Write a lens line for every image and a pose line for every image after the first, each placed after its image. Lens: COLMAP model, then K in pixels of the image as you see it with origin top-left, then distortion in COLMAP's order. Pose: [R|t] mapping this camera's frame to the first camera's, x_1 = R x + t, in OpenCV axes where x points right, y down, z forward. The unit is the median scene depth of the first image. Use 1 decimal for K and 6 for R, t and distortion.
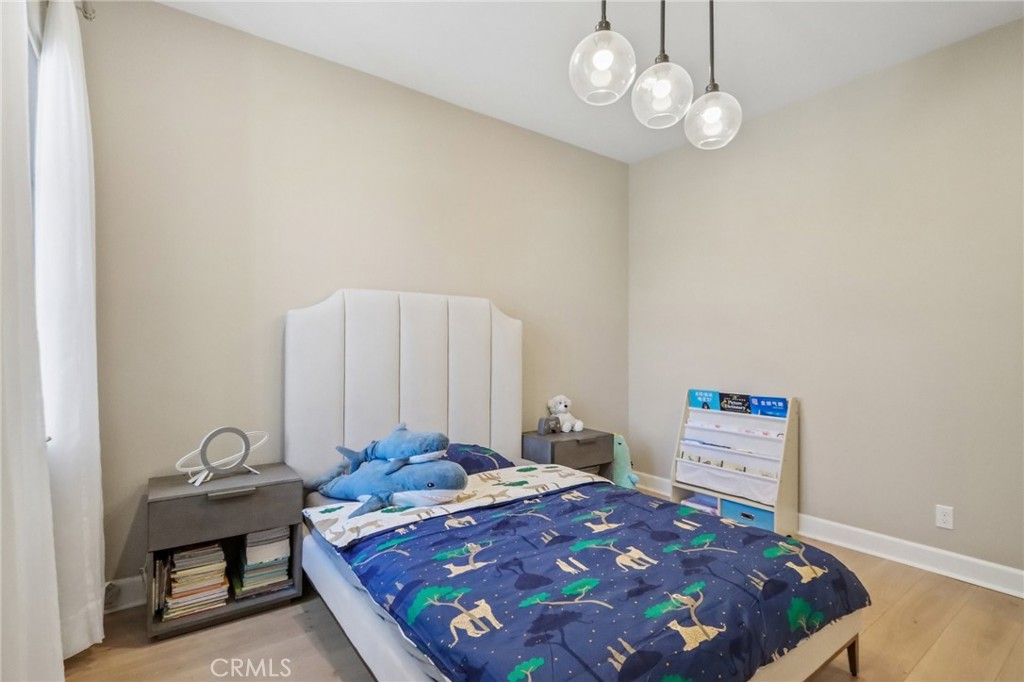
lens RADIAL K [[489.7, 0, 506.7], [0, 489.7, 344.8], [0, 0, 1]] dist [-0.001894, -0.000282]
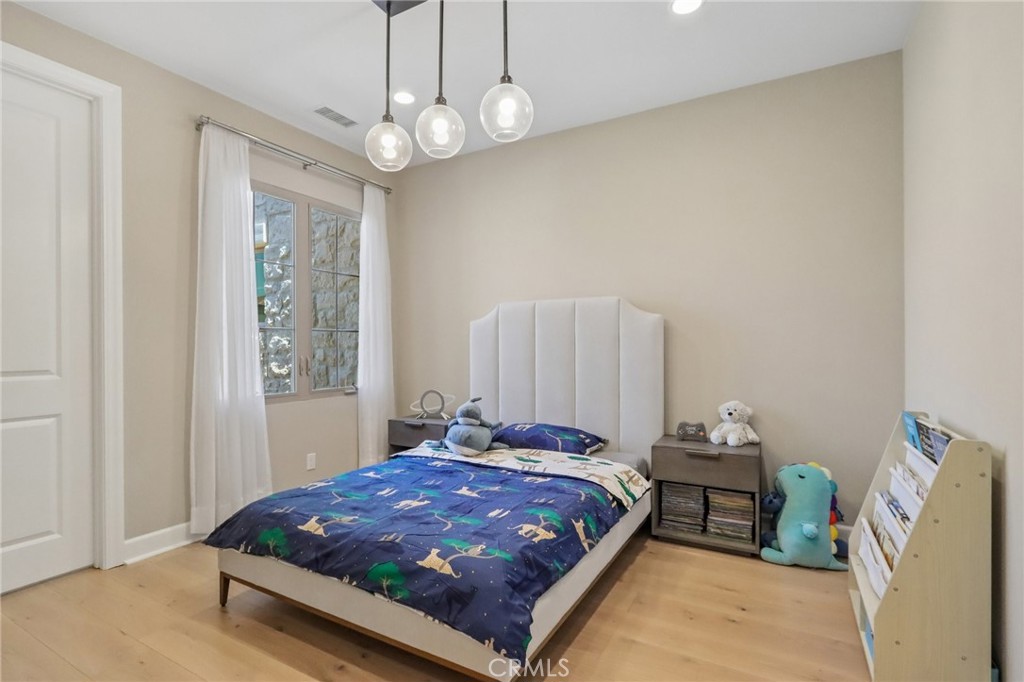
lens RADIAL K [[489.7, 0, 506.7], [0, 489.7, 344.8], [0, 0, 1]] dist [-0.001894, -0.000282]
pose [[0.404411, -0.007753, -0.914544, 1.267210], [0.012505, 0.999917, -0.002947, 0.012844], [0.914492, -0.010244, 0.404475, 0.573345]]
